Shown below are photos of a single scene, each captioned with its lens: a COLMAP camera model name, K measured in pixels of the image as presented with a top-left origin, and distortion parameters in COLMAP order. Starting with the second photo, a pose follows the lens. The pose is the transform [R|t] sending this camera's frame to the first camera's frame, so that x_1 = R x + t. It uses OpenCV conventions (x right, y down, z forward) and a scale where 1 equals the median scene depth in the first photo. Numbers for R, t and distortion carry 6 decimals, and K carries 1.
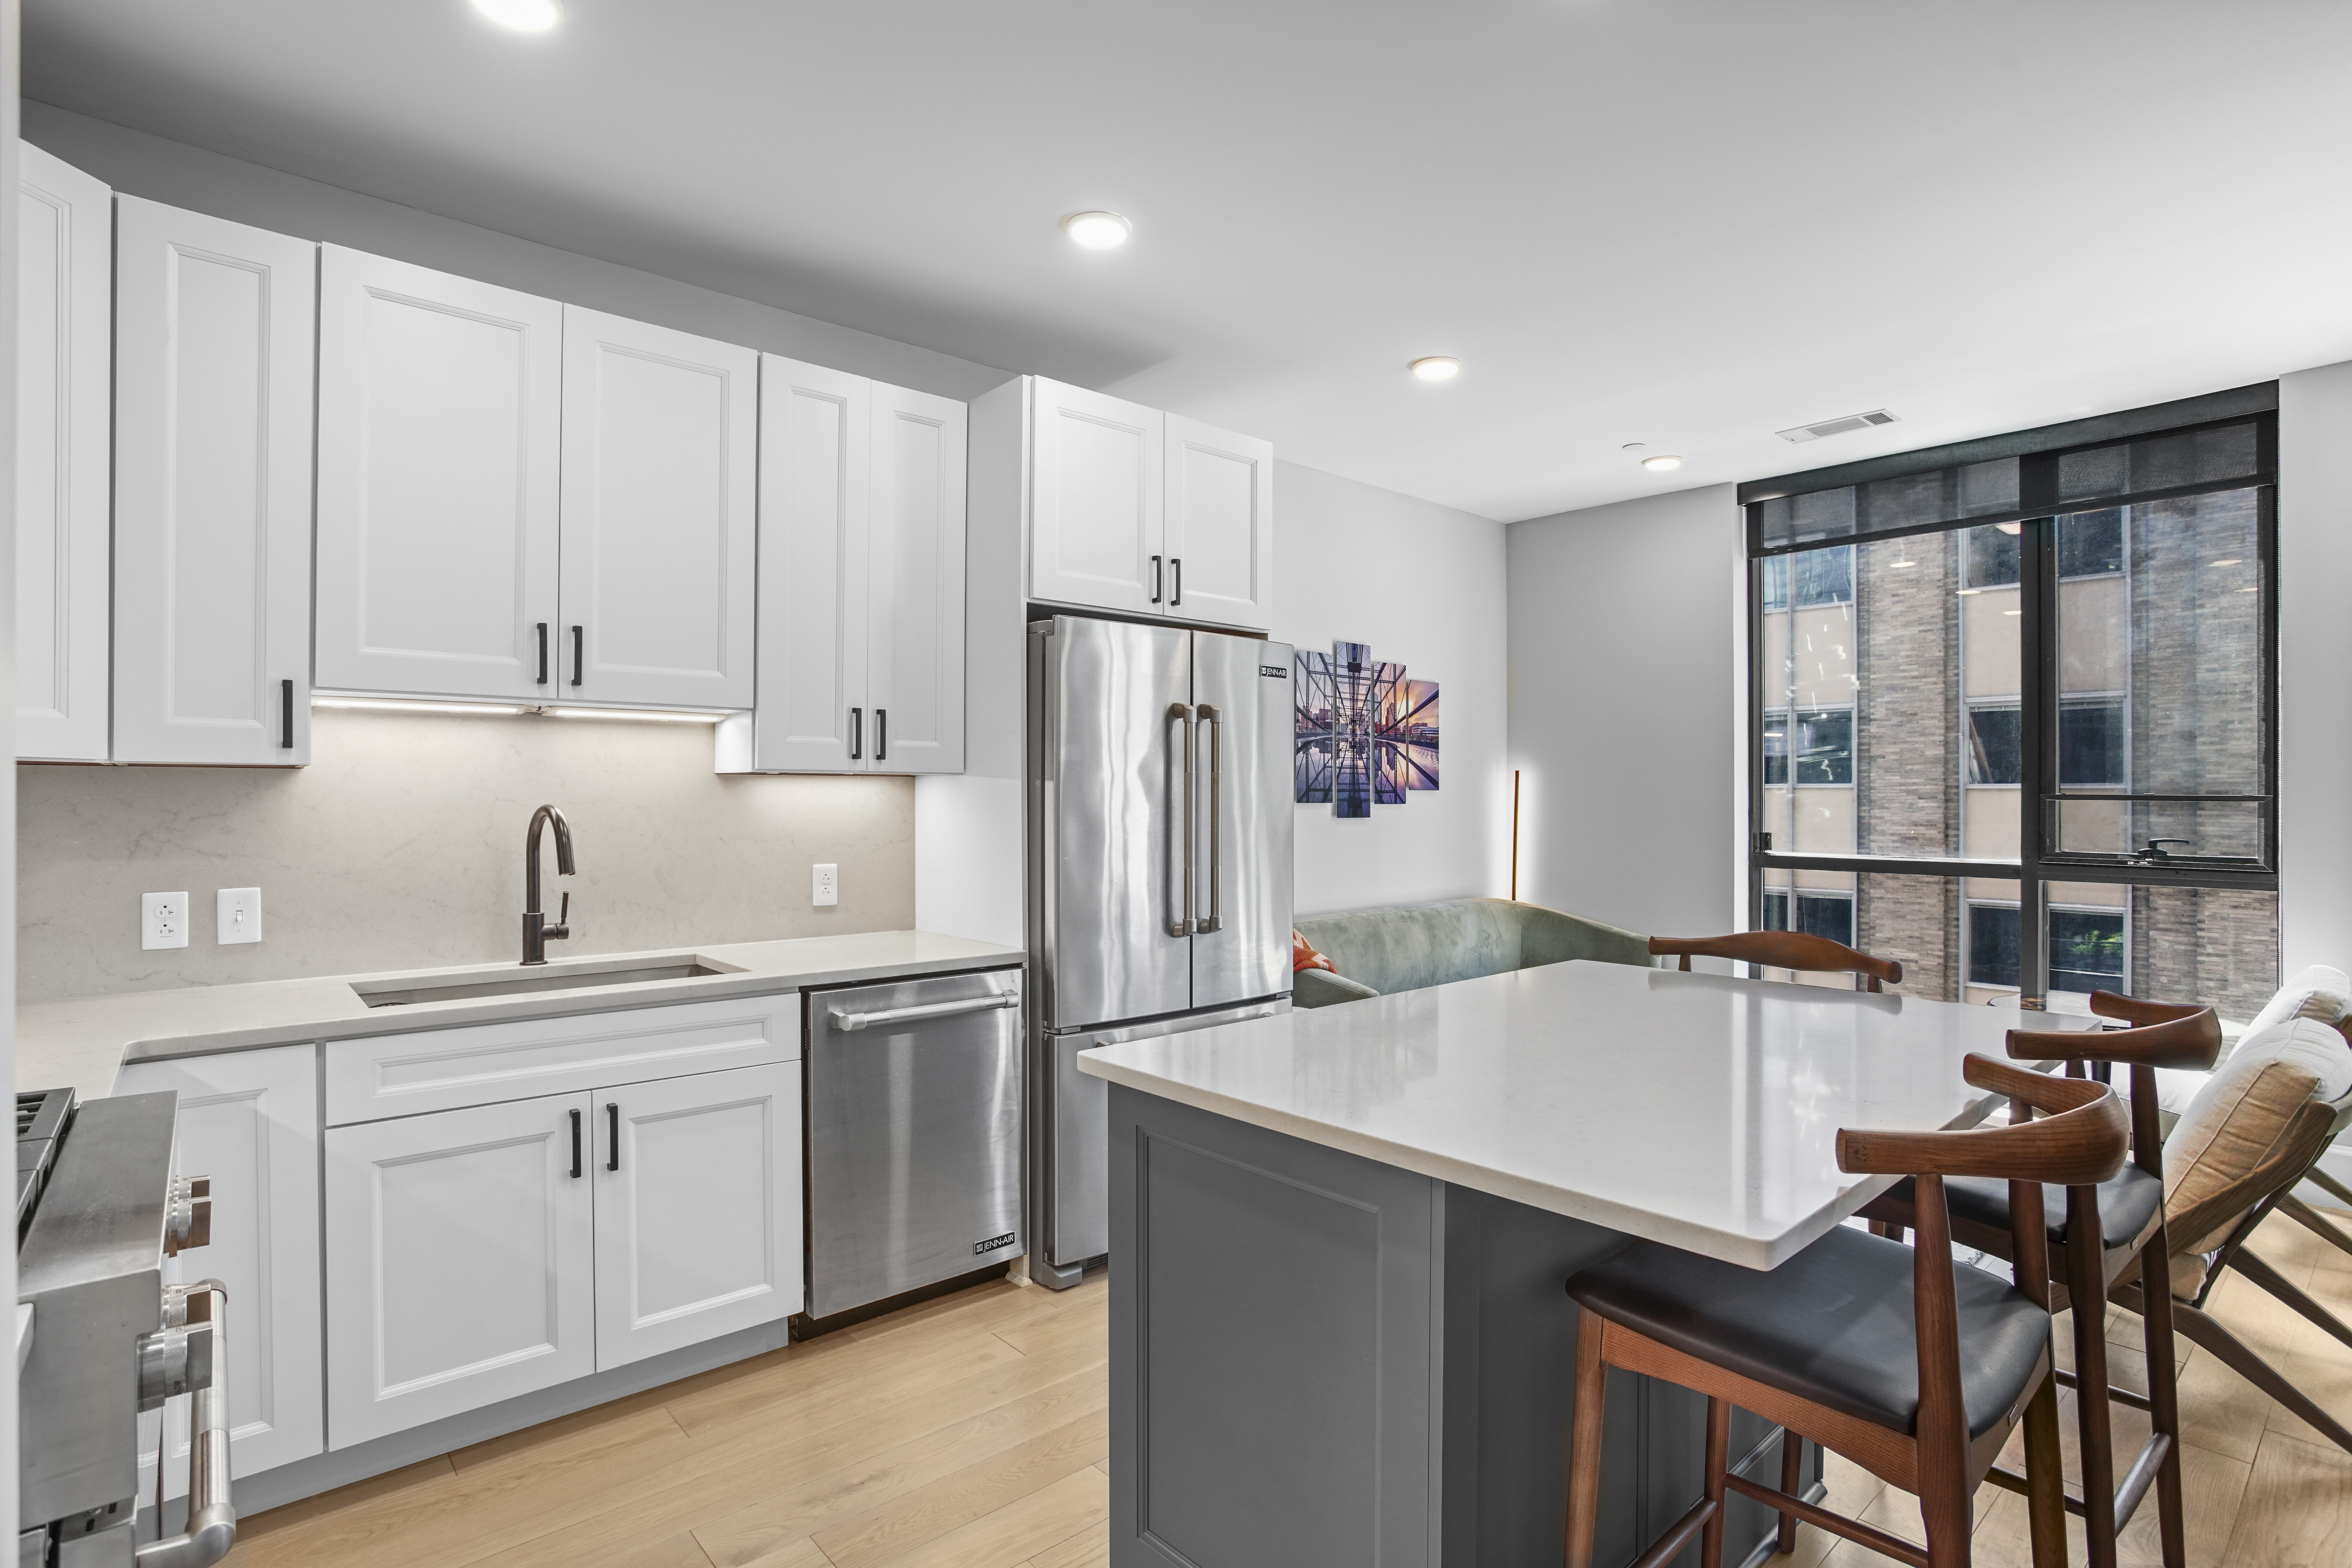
lens RADIAL K [[1161.9, 0, 1169.6], [0, 1161.9, 787.8], [0, 0, 1]] dist [-0.049433, 0.028212]
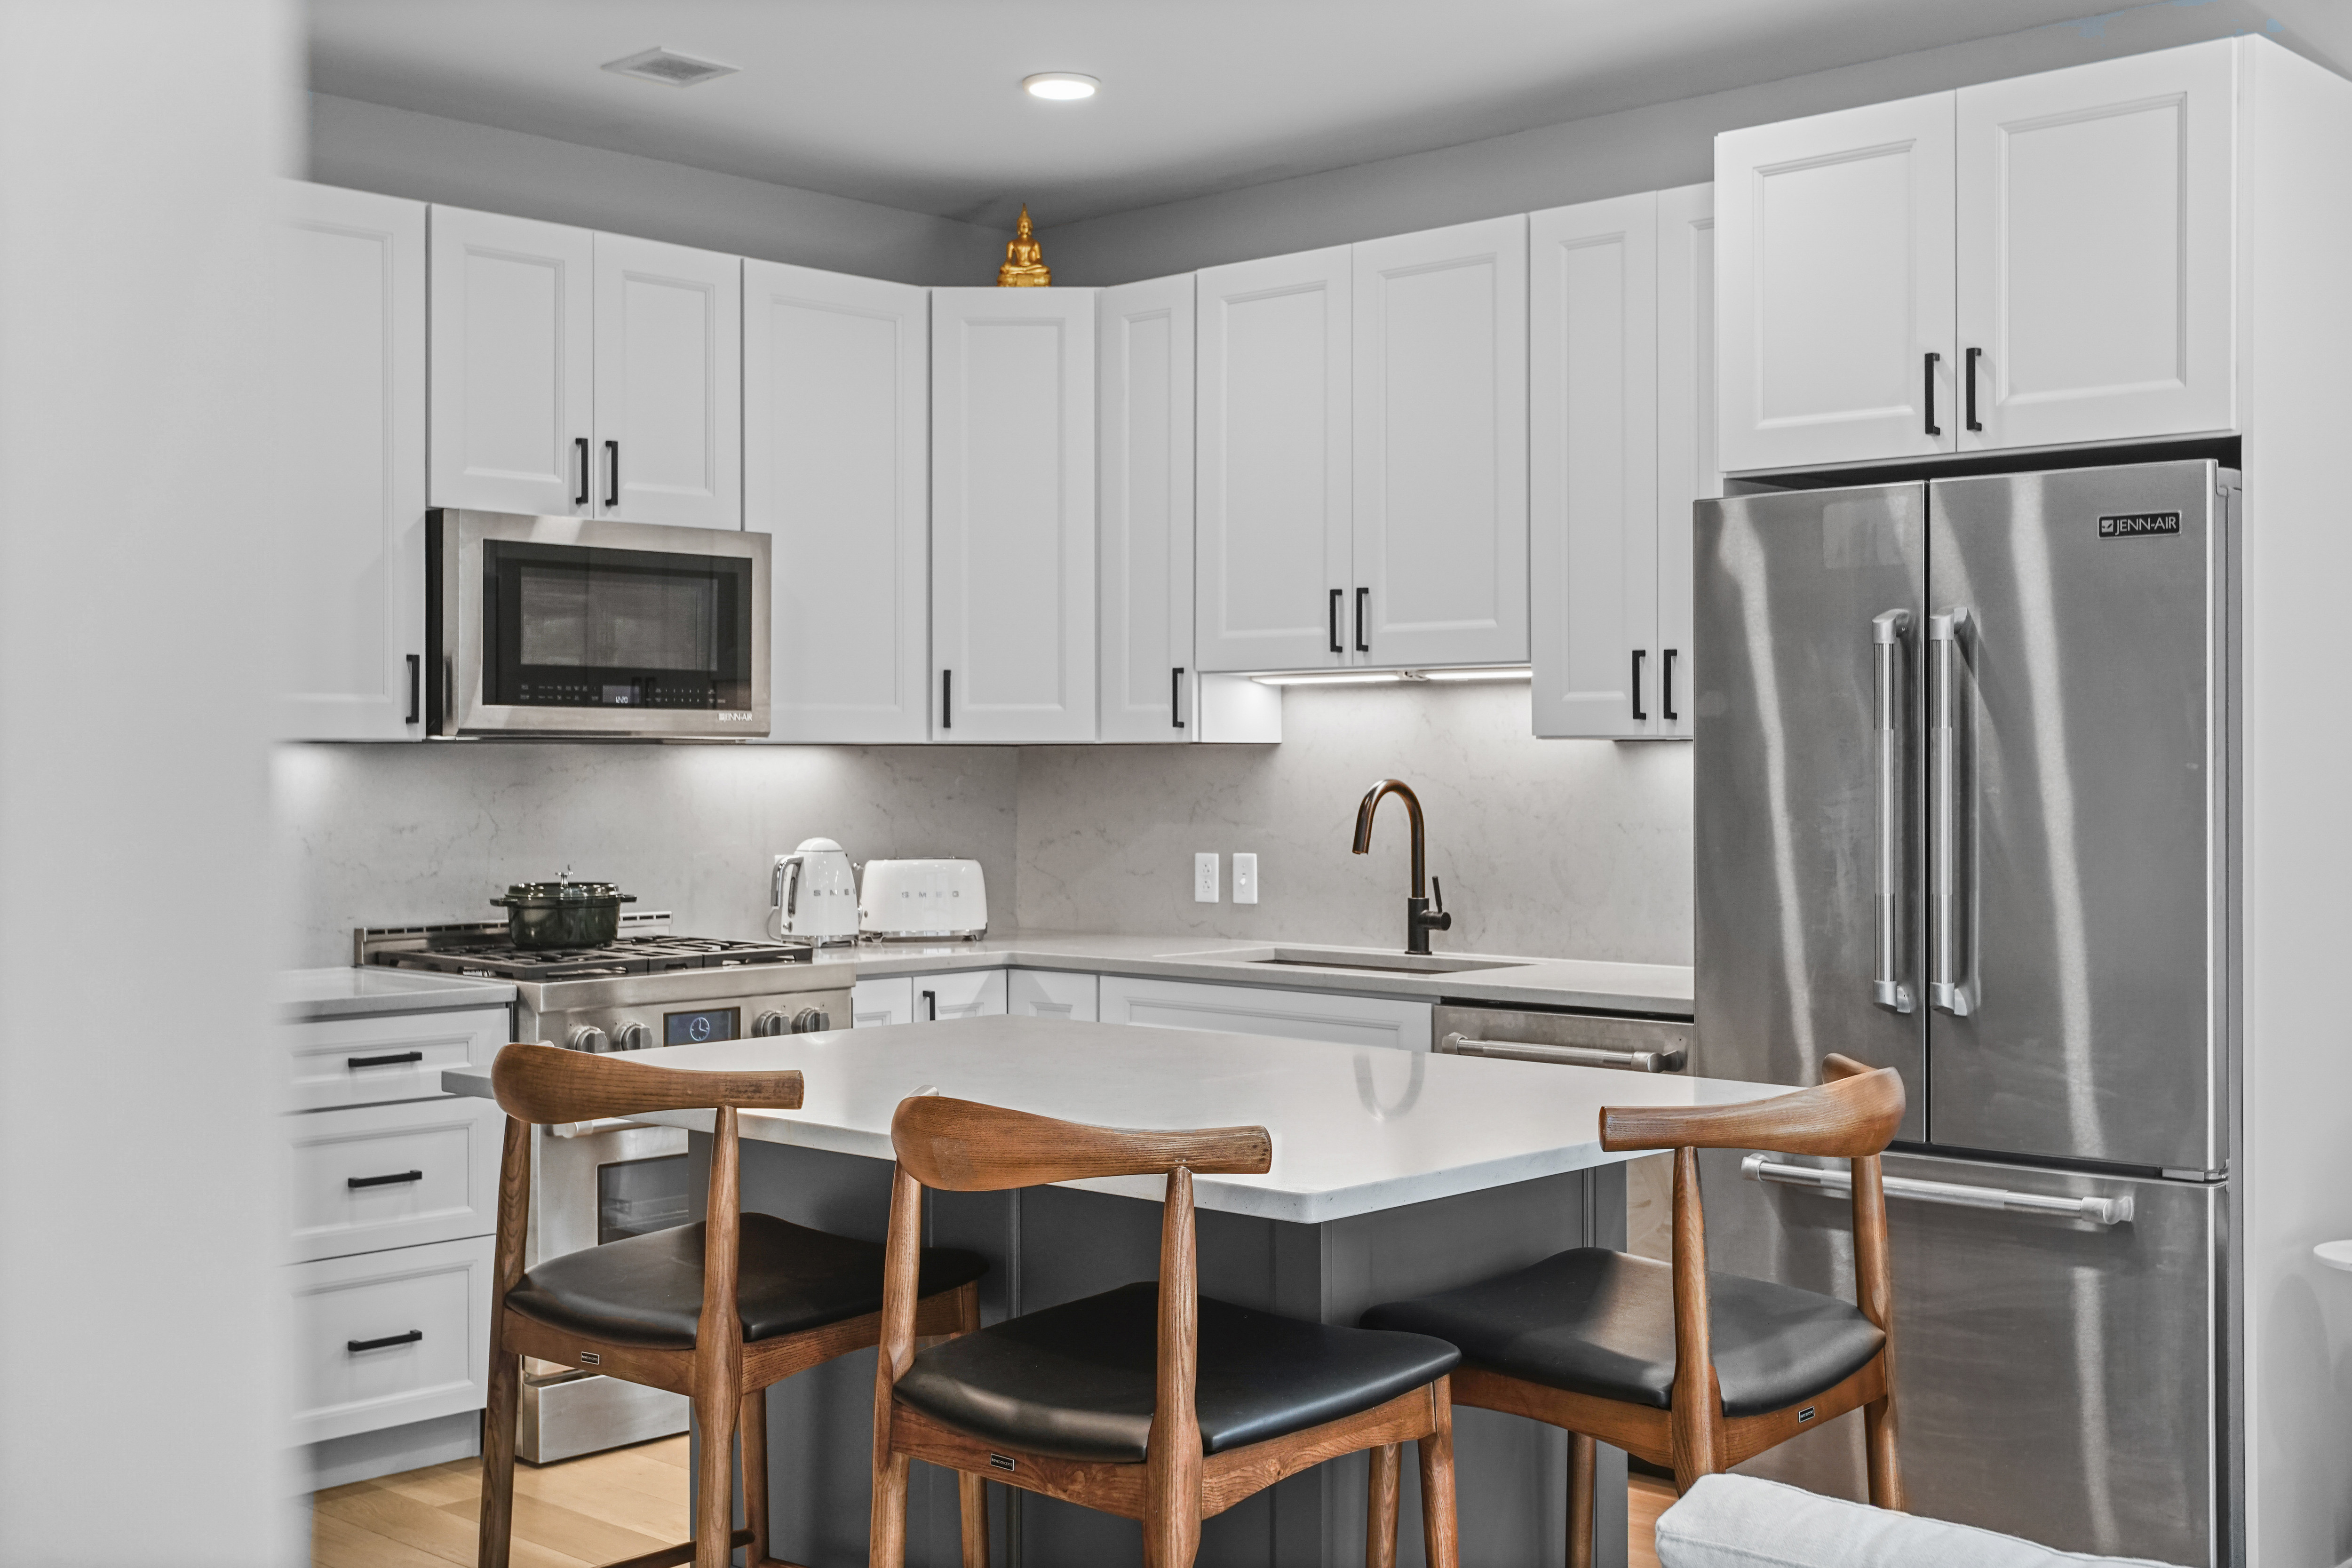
lens RADIAL K [[2625.3, 0, 1176.9], [0, 2625.3, 757.9], [0, 0, 1]] dist [-0.011161, 0.004556]
pose [[0.104945, -0.003432, -0.994472, 1.423415], [0.005761, 0.999979, -0.002843, 0.002511], [0.994461, -0.005431, 0.104962, 0.561758]]
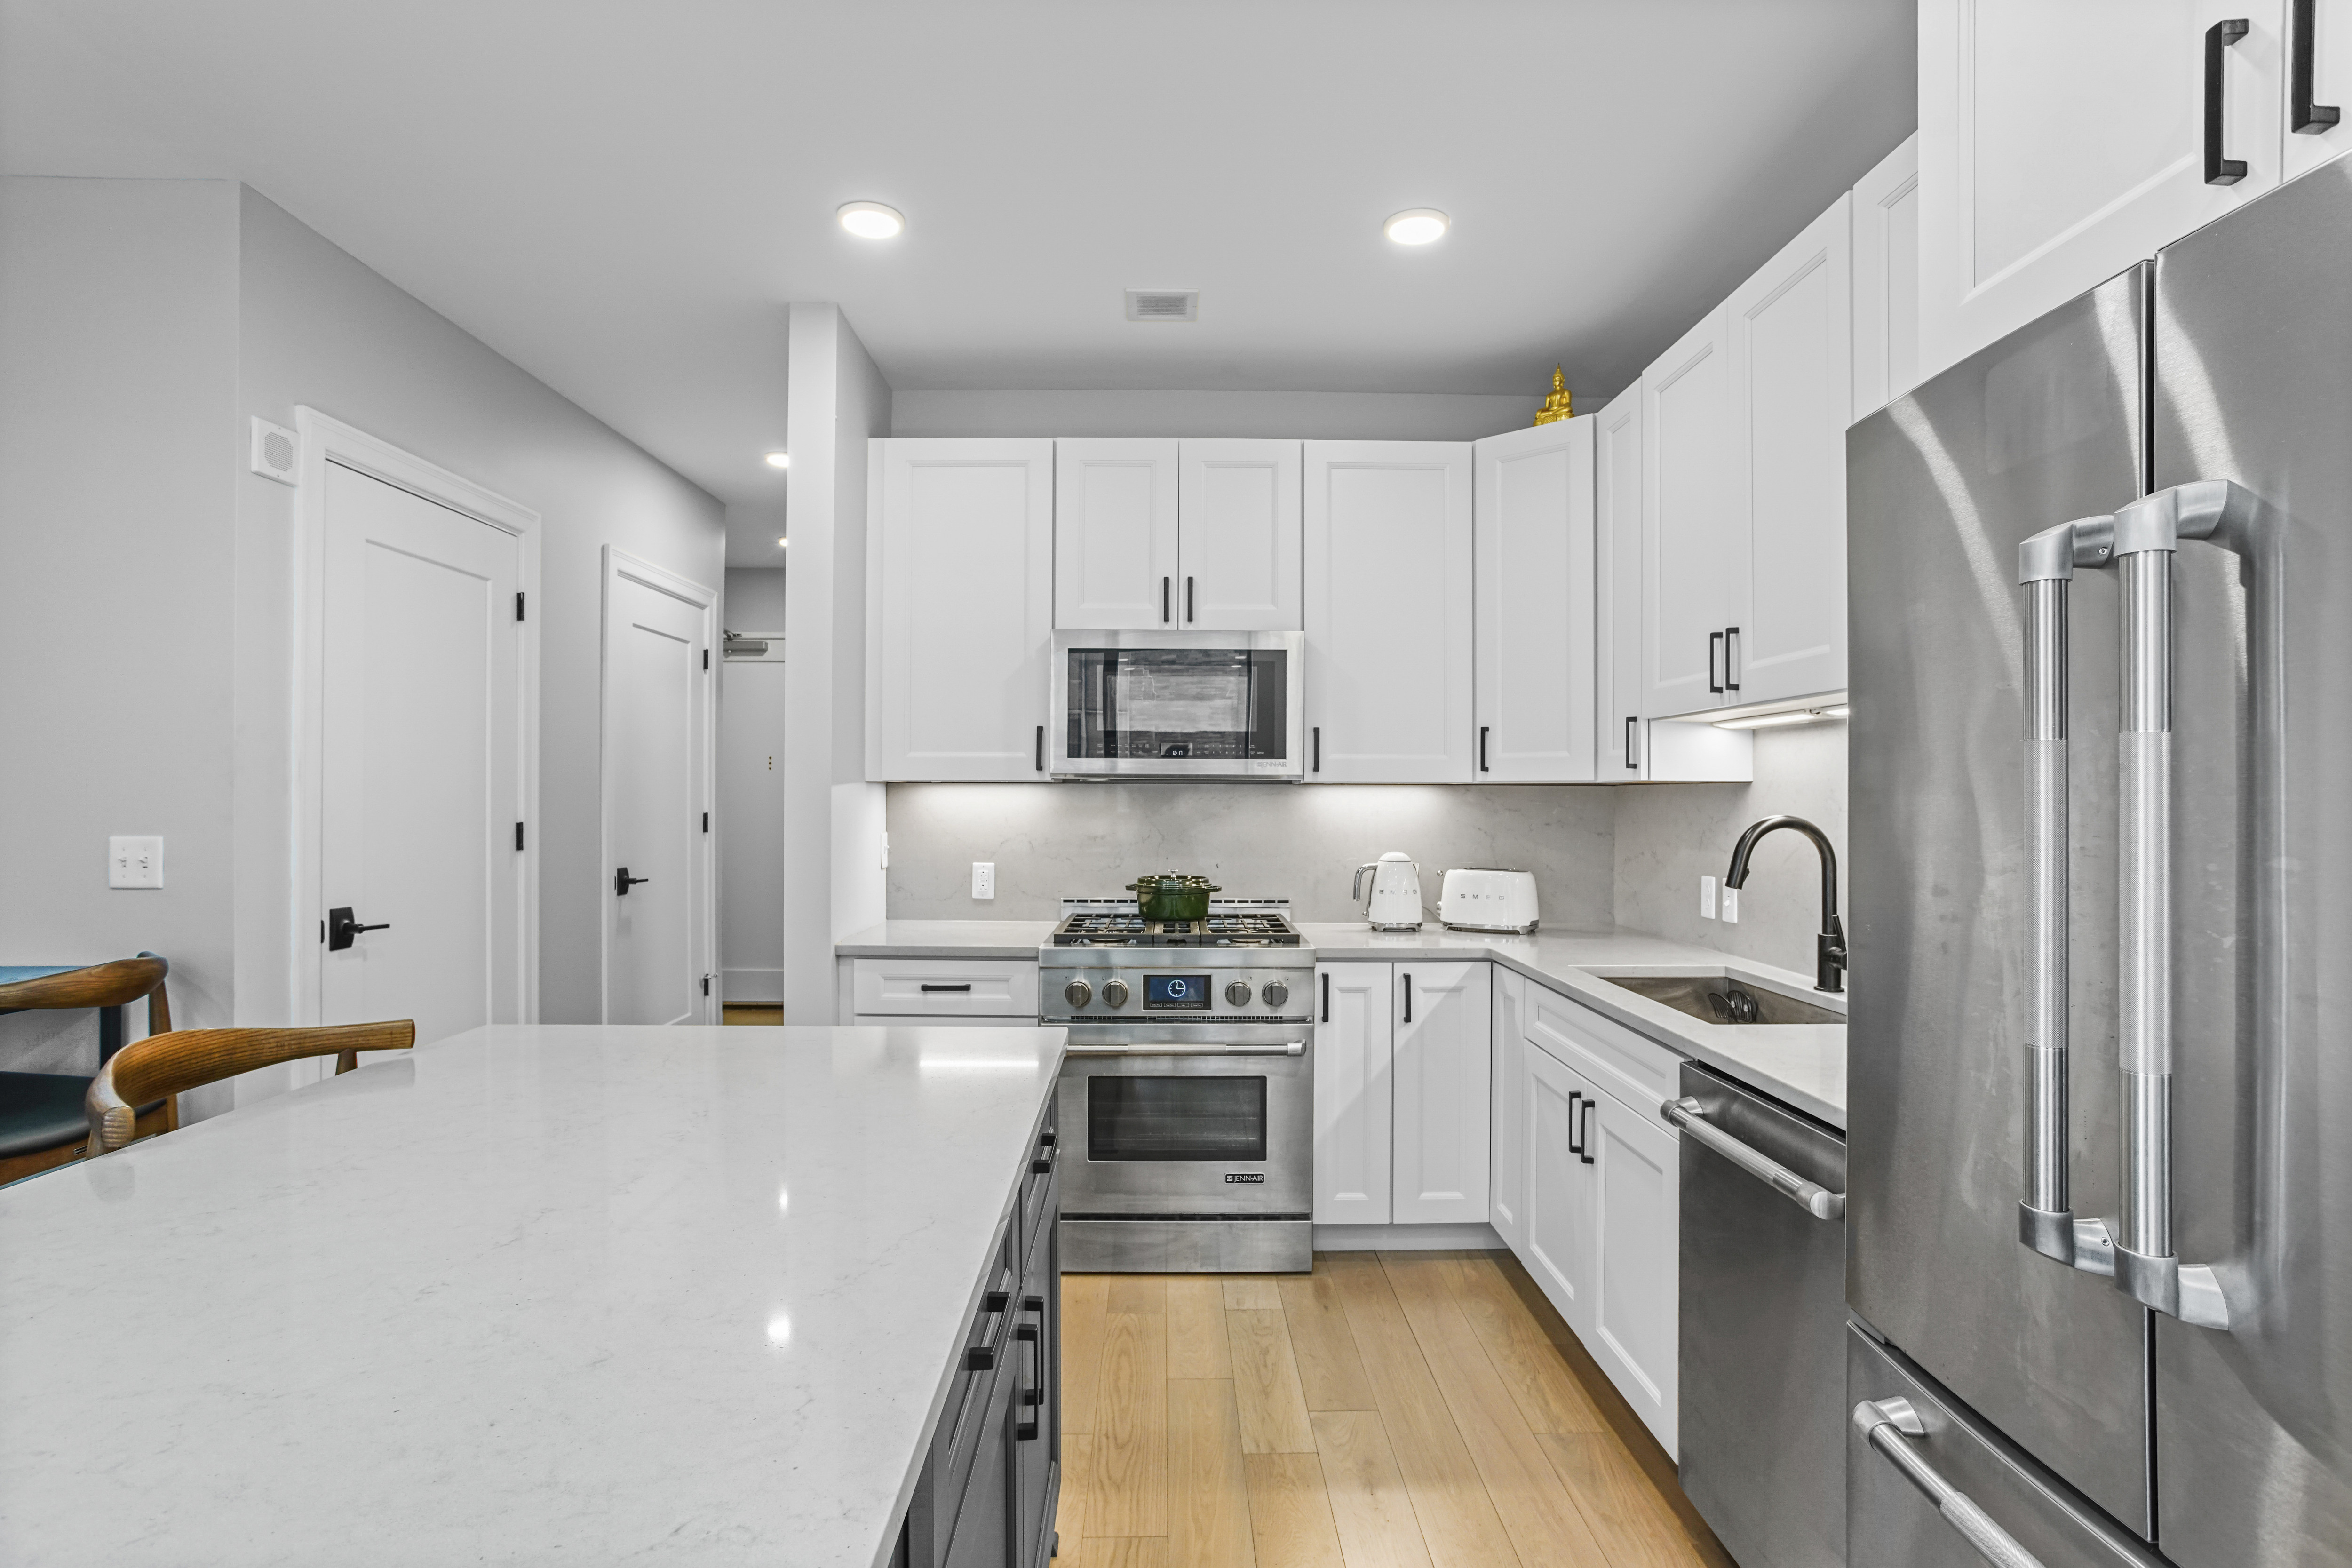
lens RADIAL K [[1148.4, 0, 1174.2], [0, 1148.4, 791.6], [0, 0, 1]] dist [-0.061763, 0.040952]
pose [[-0.644212, -0.007125, -0.764814, 0.447138], [-0.001369, 0.999966, -0.008163, 0.003076], [0.764846, -0.004212, -0.644200, 1.121332]]
